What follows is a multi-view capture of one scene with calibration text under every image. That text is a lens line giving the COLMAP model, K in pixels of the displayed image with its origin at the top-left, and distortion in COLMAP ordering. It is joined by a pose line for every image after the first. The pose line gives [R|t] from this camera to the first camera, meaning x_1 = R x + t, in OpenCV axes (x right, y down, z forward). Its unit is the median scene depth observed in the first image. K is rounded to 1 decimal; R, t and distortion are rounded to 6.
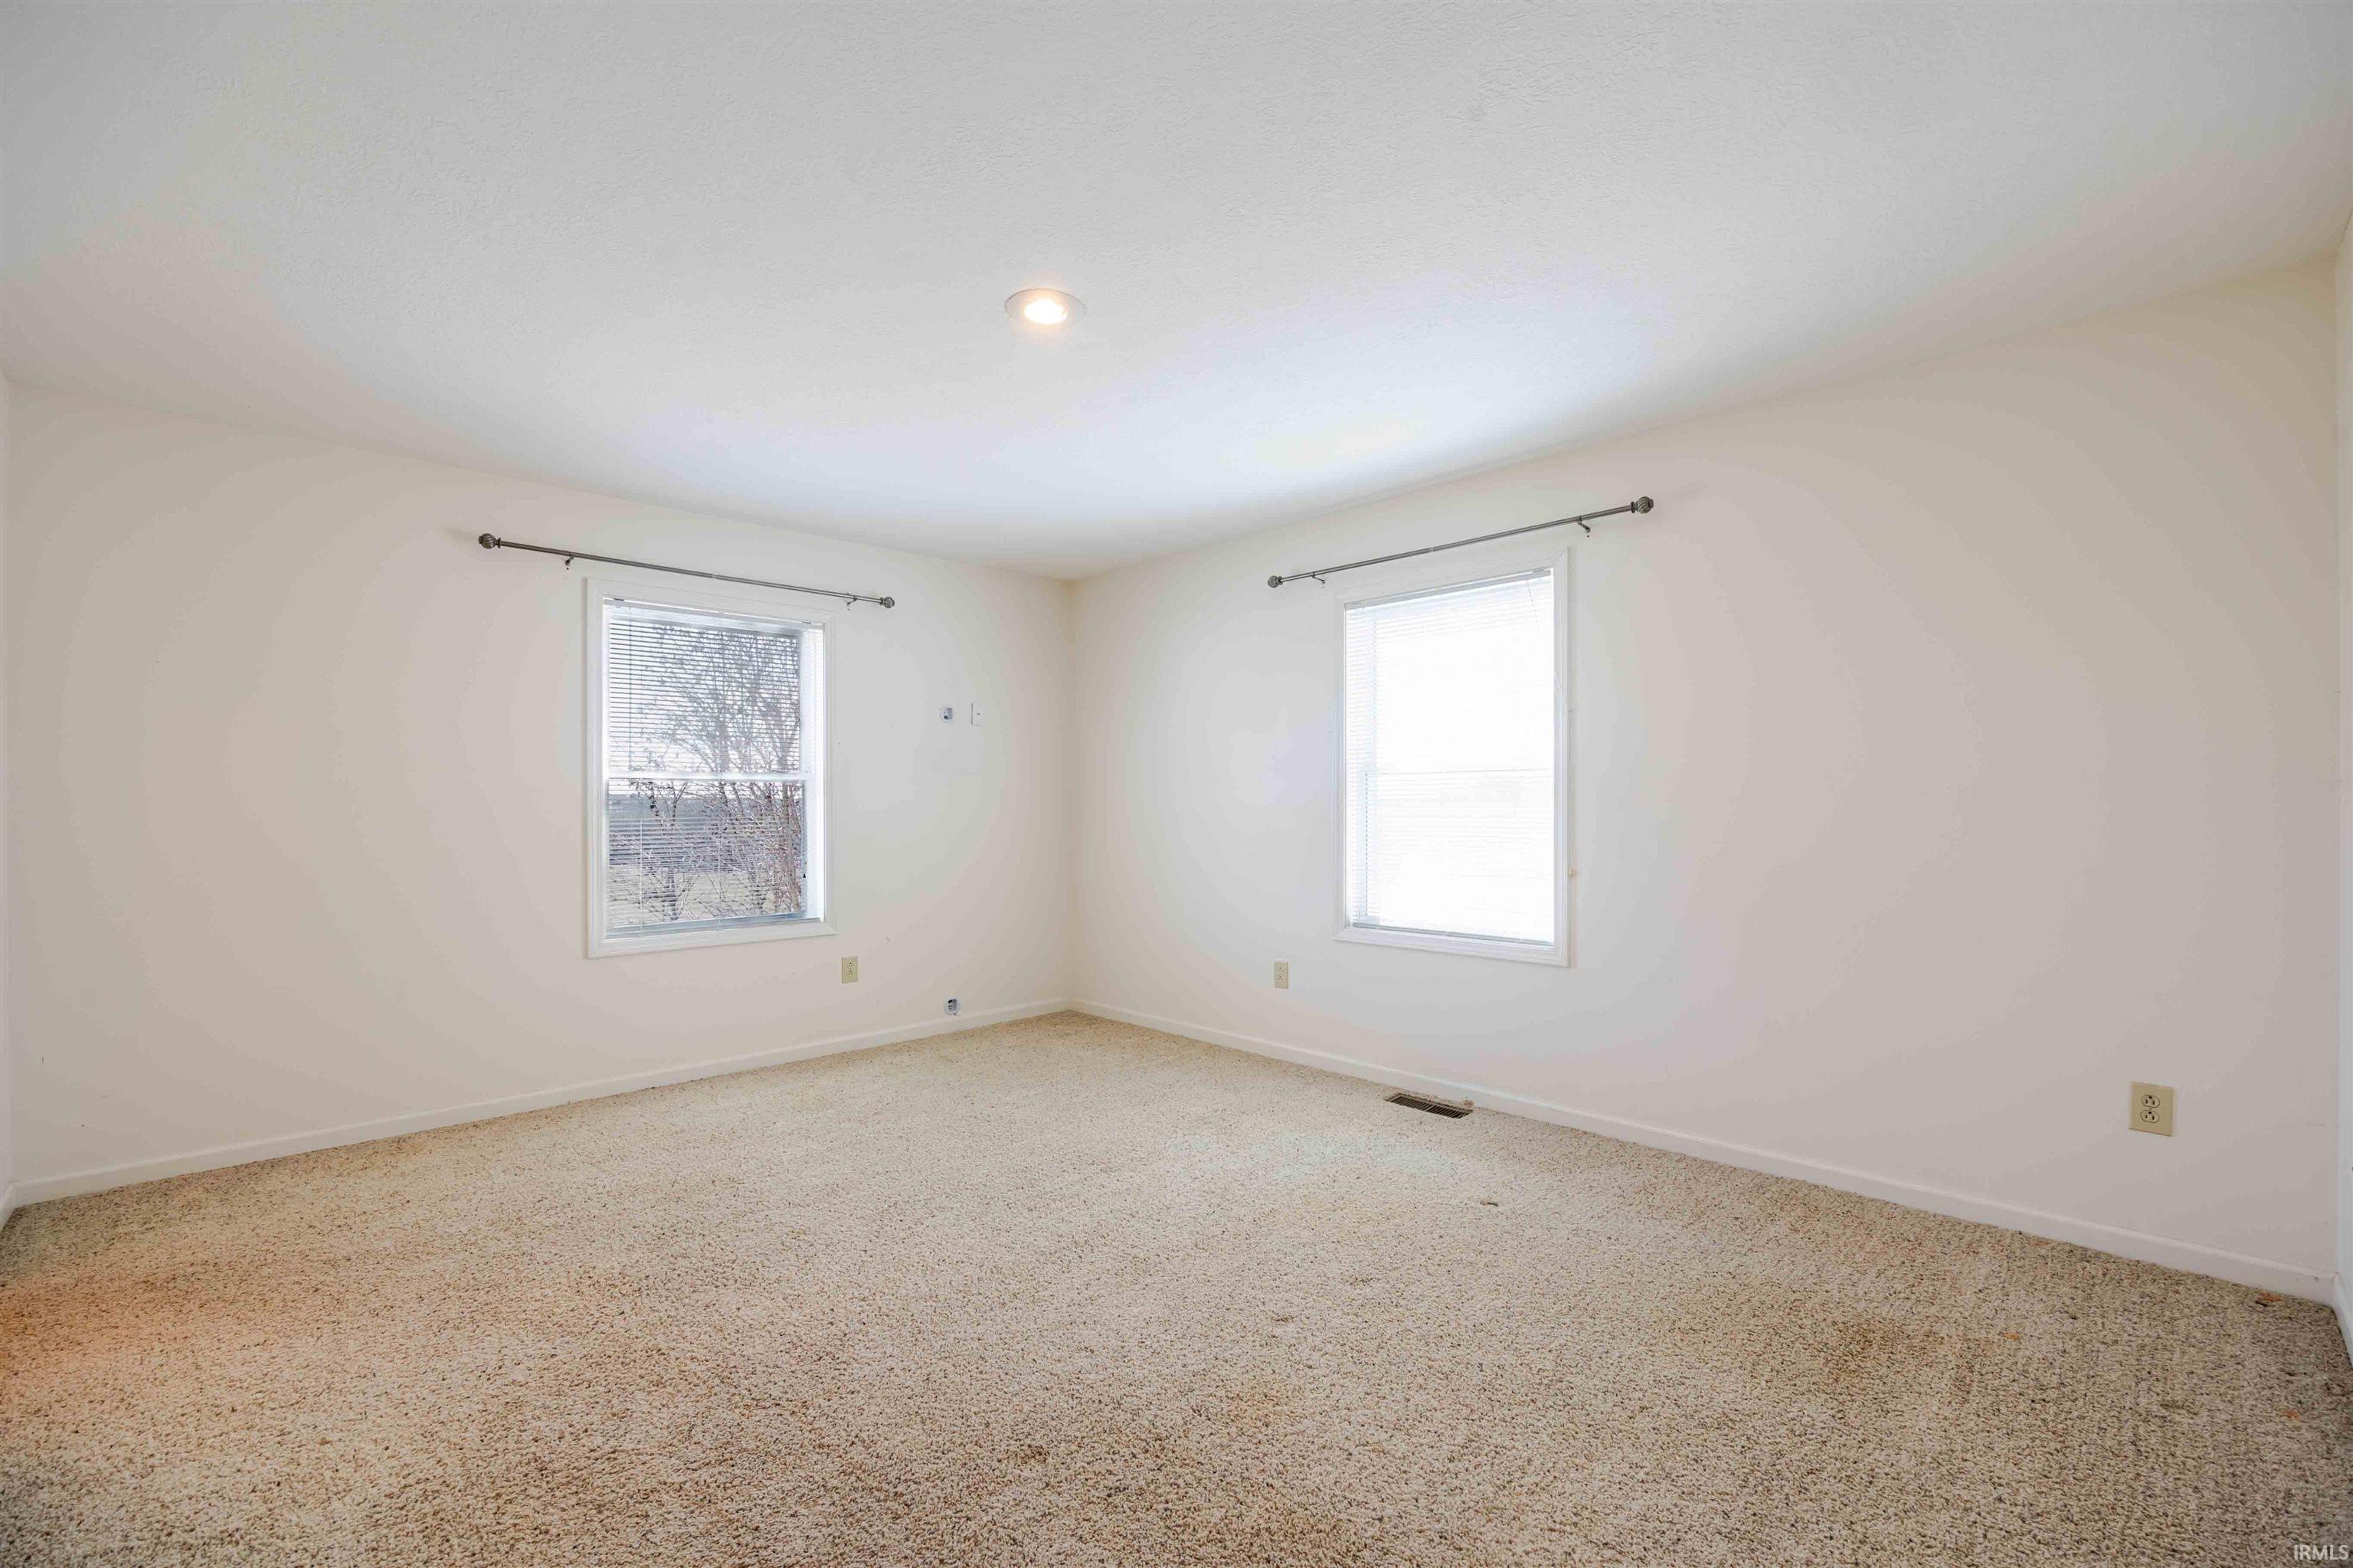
lens RADIAL K [[1005.3, 0, 1178.6], [0, 1005.3, 802.2], [0, 0, 1]] dist [-0.001243, -0.000151]
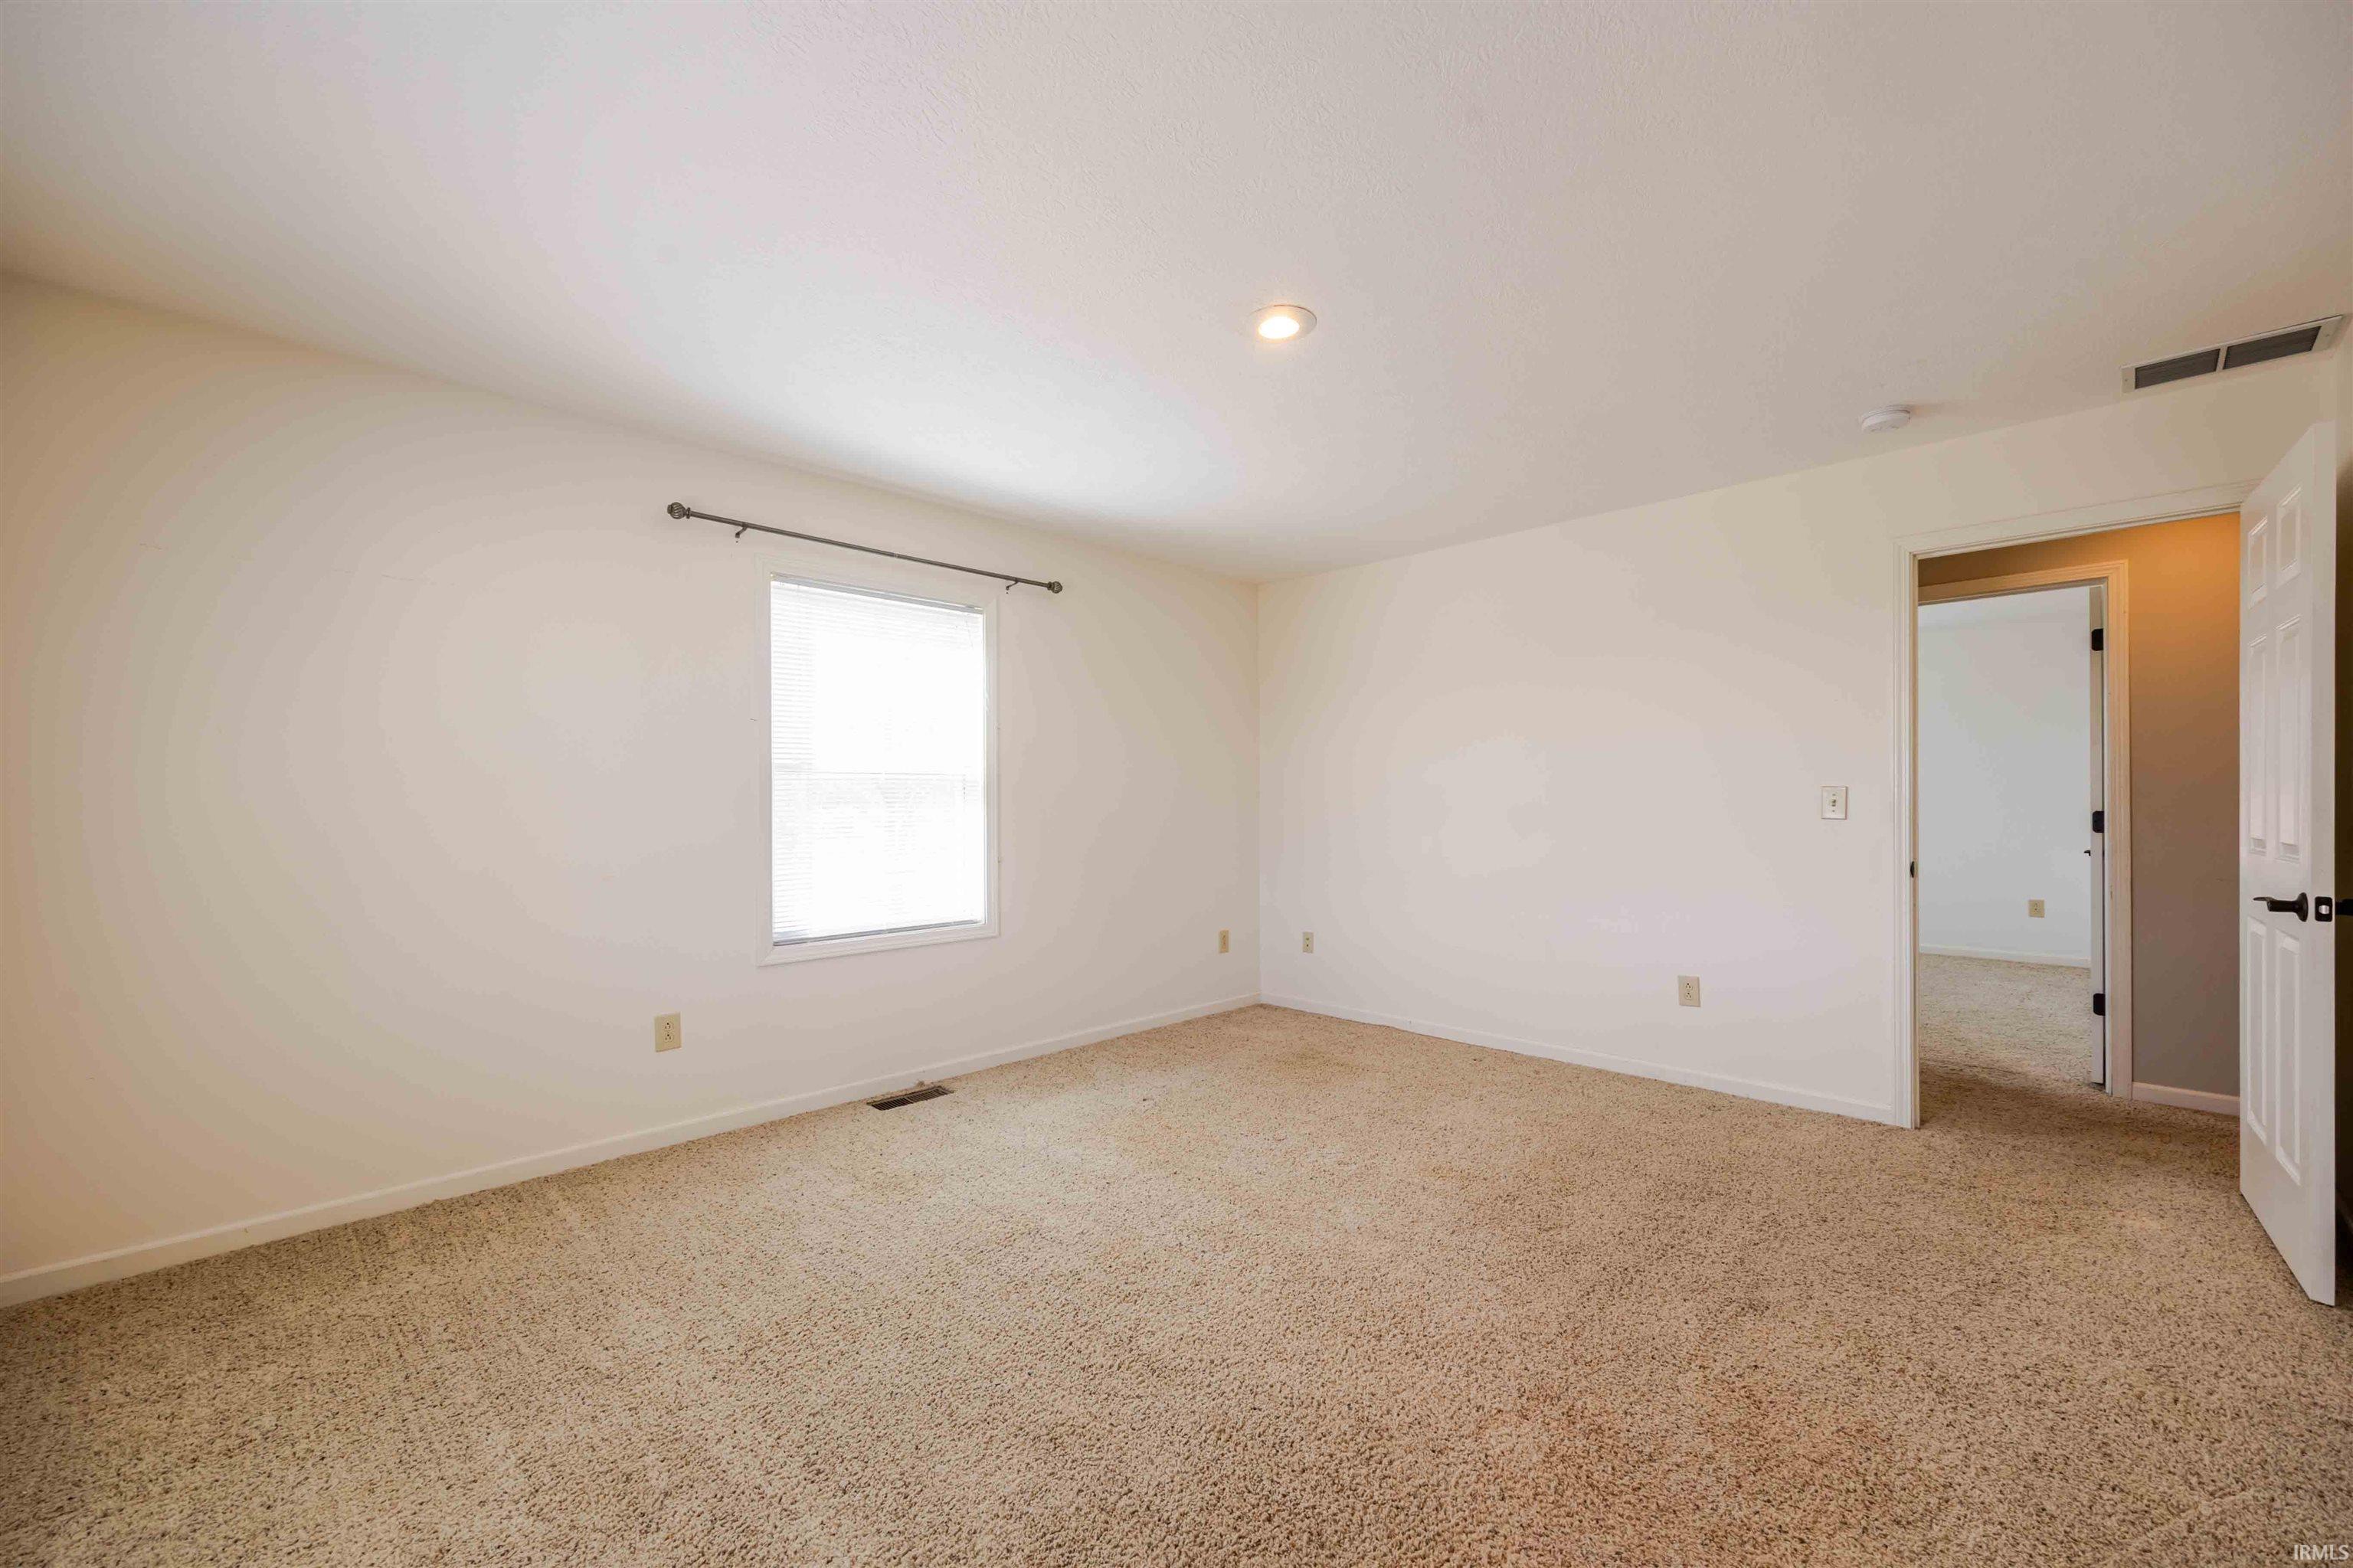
lens RADIAL K [[935.7, 0, 1205.0], [0, 935.7, 803.2], [0, 0, 1]] dist [0.000164, 0.000079]
pose [[-0.040942, 0.003502, 0.999155, -0.710217], [0.001189, 0.999993, -0.003456, 0.003746], [-0.999161, 0.001047, -0.040946, 0.725649]]
